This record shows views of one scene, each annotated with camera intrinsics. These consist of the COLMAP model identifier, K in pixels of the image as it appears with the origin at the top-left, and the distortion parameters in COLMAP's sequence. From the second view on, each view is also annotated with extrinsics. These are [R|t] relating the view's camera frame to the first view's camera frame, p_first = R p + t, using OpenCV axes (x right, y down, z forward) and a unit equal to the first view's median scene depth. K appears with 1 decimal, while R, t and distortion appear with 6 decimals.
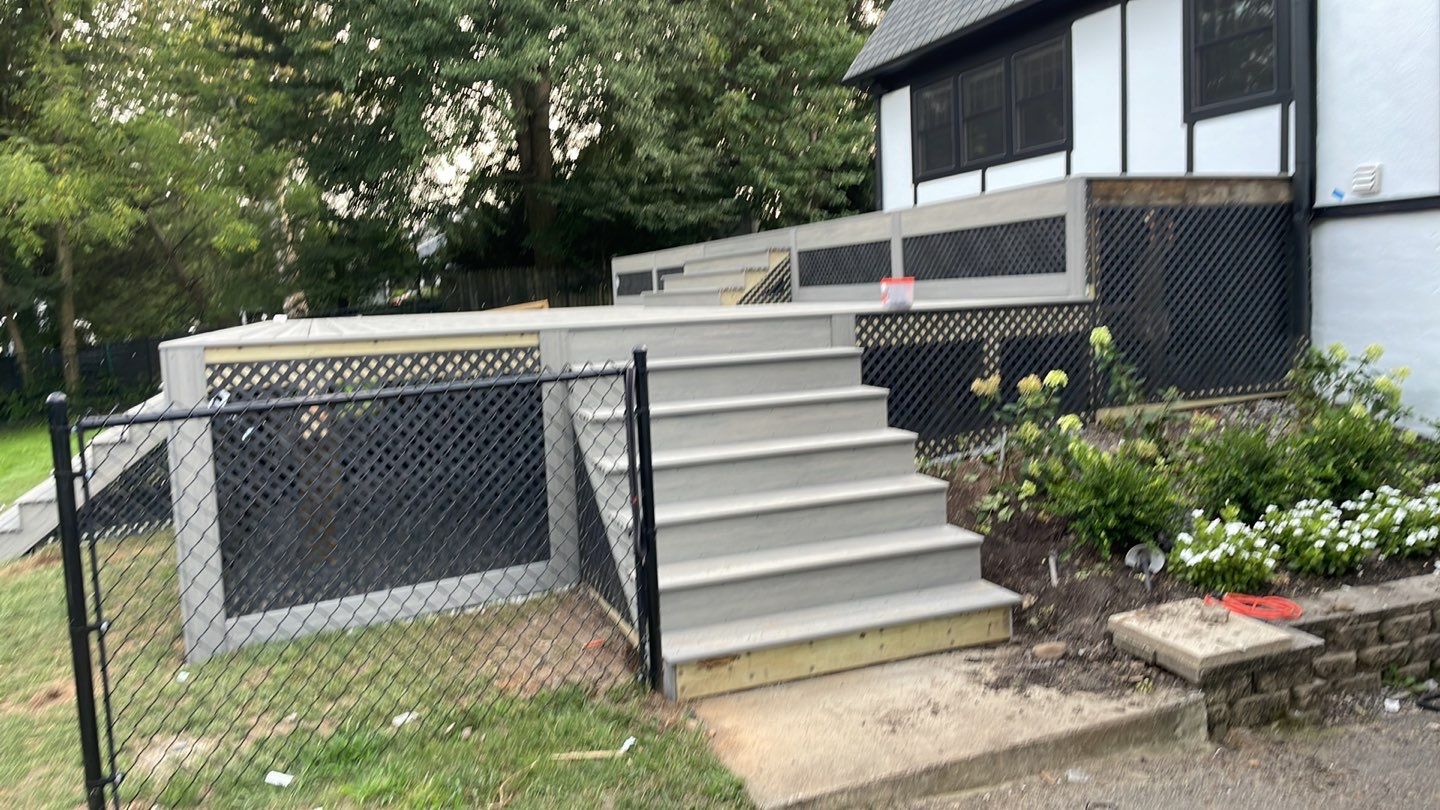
lens RADIAL K [[1052.4, 0, 723.8], [0, 1052.4, 378.7], [0, 0, 1]] dist [0.087349, -0.123812]
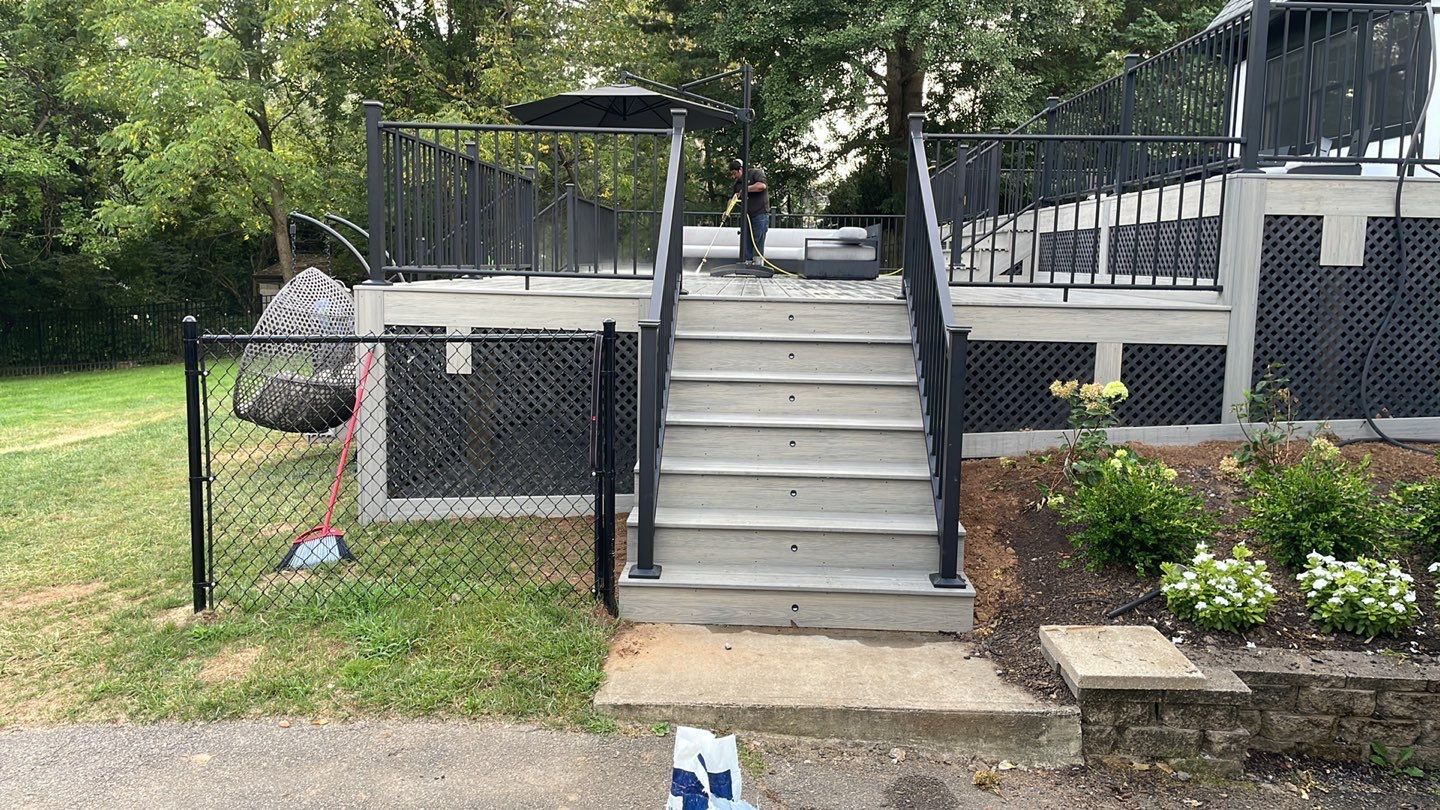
lens RADIAL K [[1052.4, 0, 719.3], [0, 1052.4, 375.7], [0, 0, 1]] dist [0.087349, -0.123812]
pose [[0.915925, 0.107091, -0.386797, 0.377123], [-0.092899, 0.994141, 0.055261, -0.033021], [0.390449, -0.014682, 0.920508, -0.042664]]
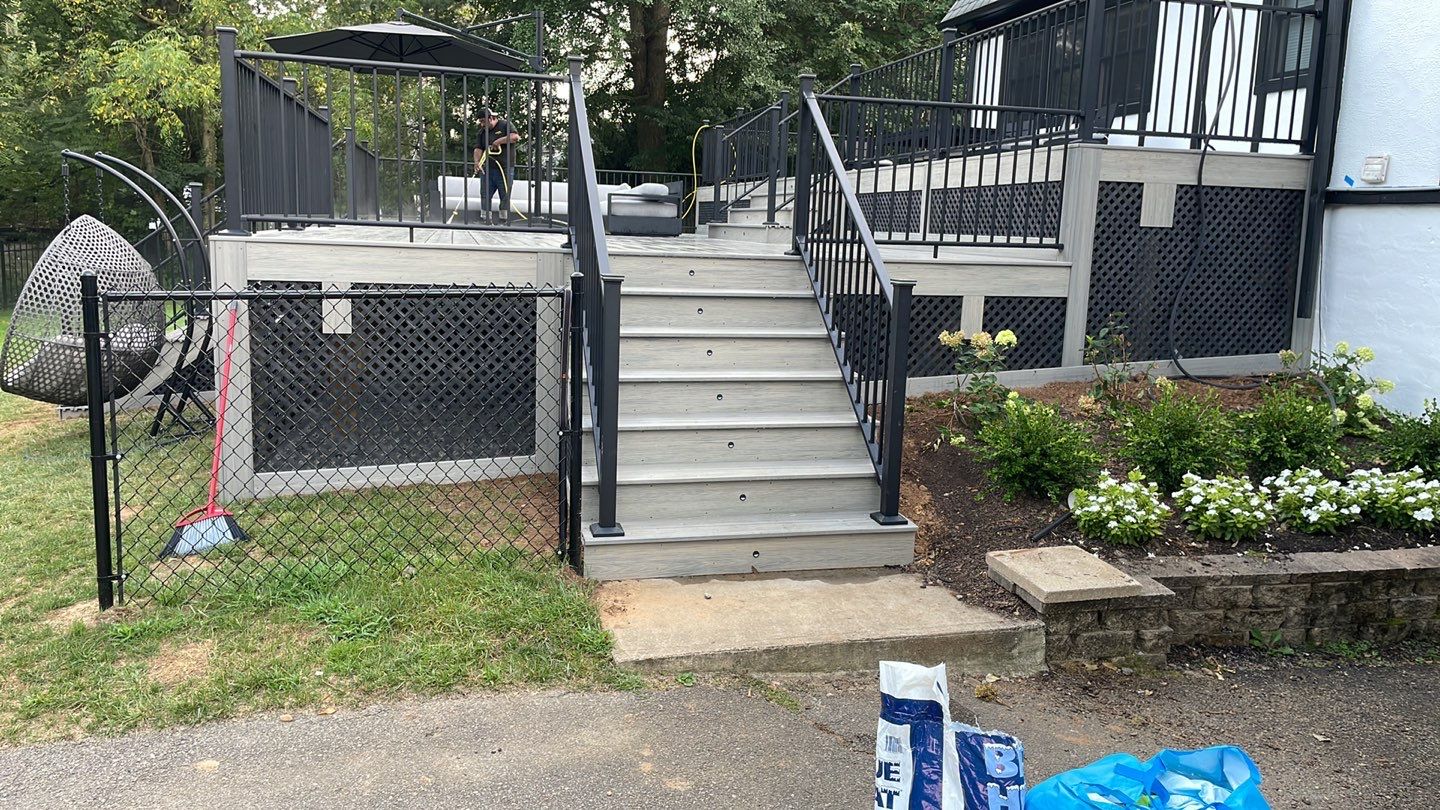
lens RADIAL K [[1052.4, 0, 723.2], [0, 1052.4, 380.0], [0, 0, 1]] dist [0.087349, -0.123812]
pose [[0.989010, 0.096353, -0.112140, 0.164211], [-0.088495, 0.993393, 0.073070, -0.009534], [0.118439, -0.062343, 0.991002, -0.106292]]
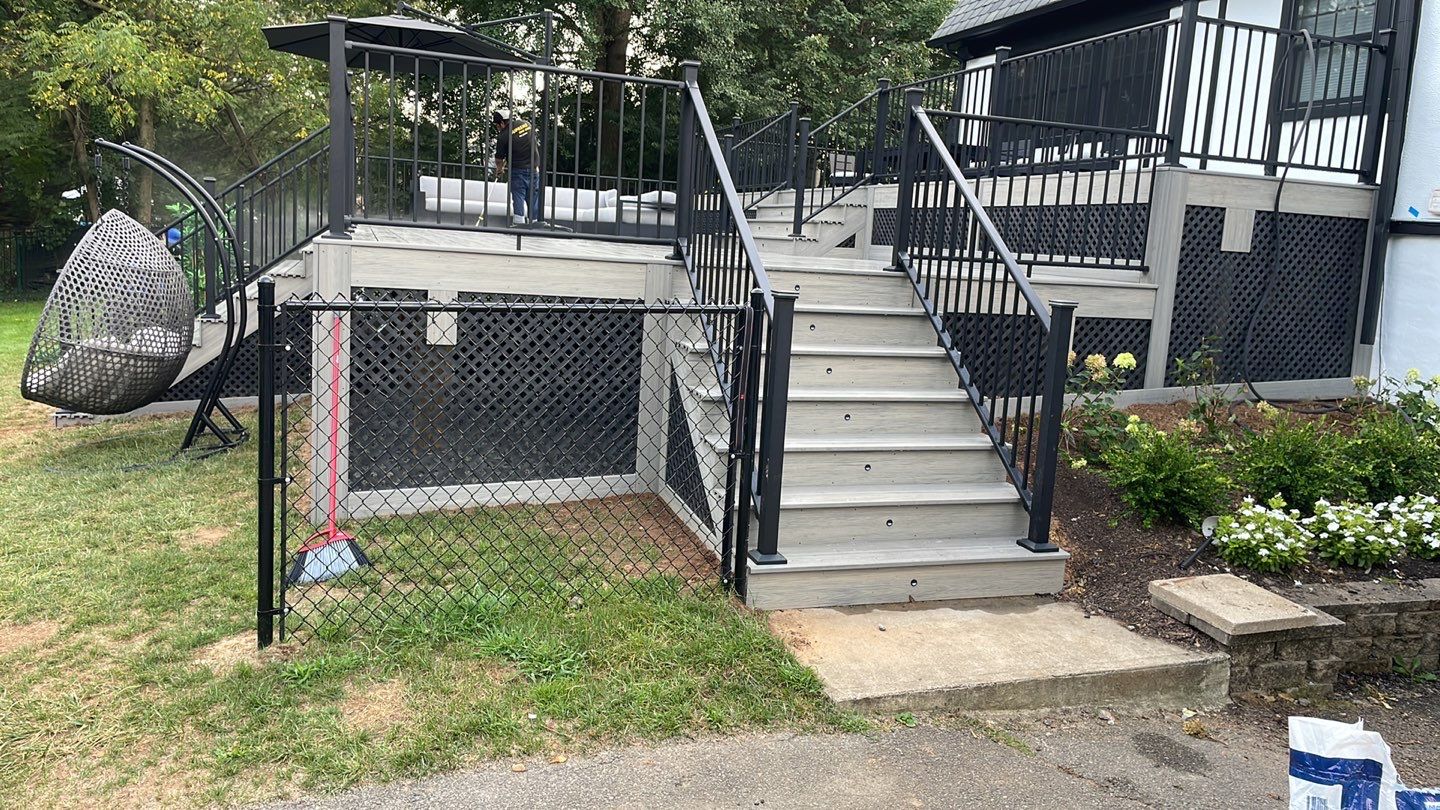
lens RADIAL K [[1052.4, 0, 719.6], [0, 1052.4, 379.1], [0, 0, 1]] dist [0.087349, -0.123812]
pose [[0.993397, 0.110465, -0.030988, -0.057502], [-0.108564, 0.992426, 0.057482, 0.002904], [0.037103, -0.053738, 0.997866, -0.086855]]
